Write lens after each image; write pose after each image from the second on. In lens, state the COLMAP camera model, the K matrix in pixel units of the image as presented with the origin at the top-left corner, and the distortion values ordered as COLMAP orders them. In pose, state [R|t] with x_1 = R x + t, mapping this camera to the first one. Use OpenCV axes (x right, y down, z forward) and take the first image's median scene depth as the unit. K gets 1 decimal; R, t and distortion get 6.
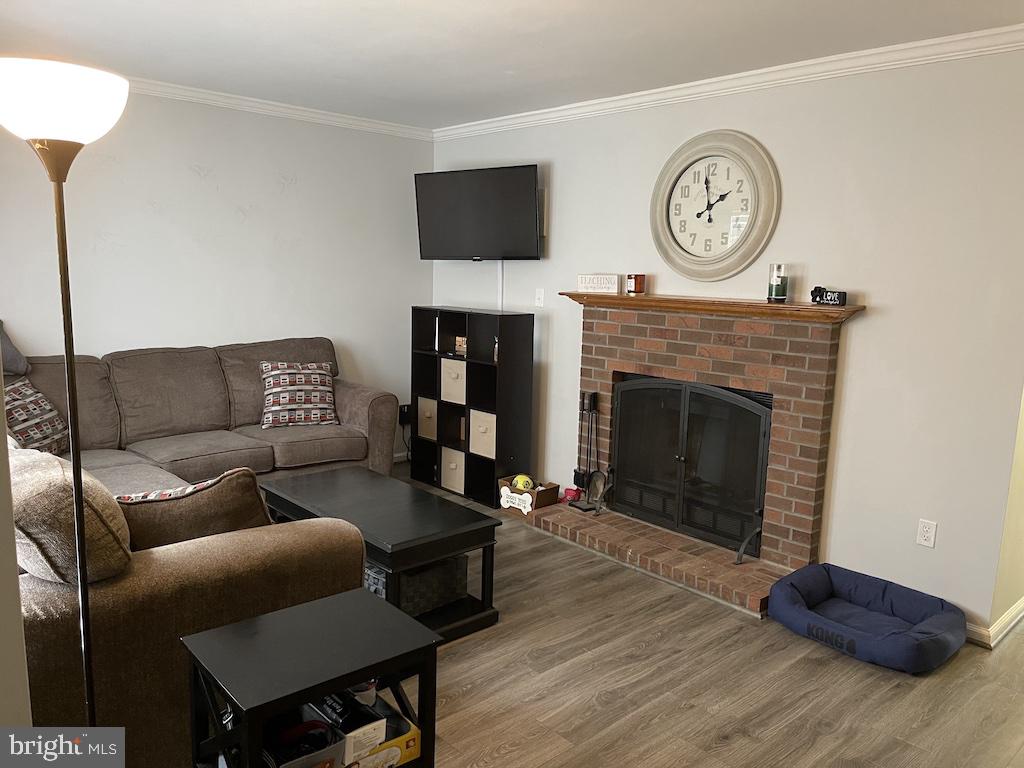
lens RADIAL K [[776.4, 0, 512.0], [0, 776.4, 384.0], [0, 0, 1]] dist [0.030965, 0.000990]
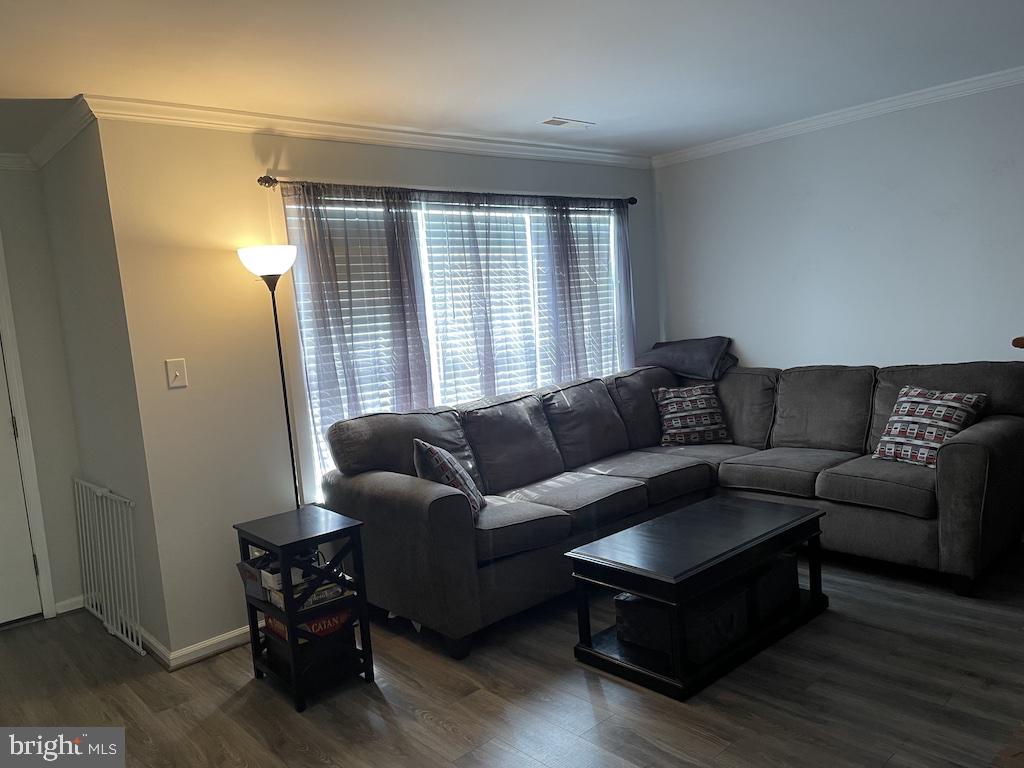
lens RADIAL K [[776.4, 0, 512.0], [0, 776.4, 384.0], [0, 0, 1]] dist [0.030965, 0.000990]
pose [[-0.016799, 0.071294, -0.997314, 0.588371], [-0.070663, 0.994876, 0.072310, -0.065102], [0.997359, 0.071688, -0.011675, 0.576398]]
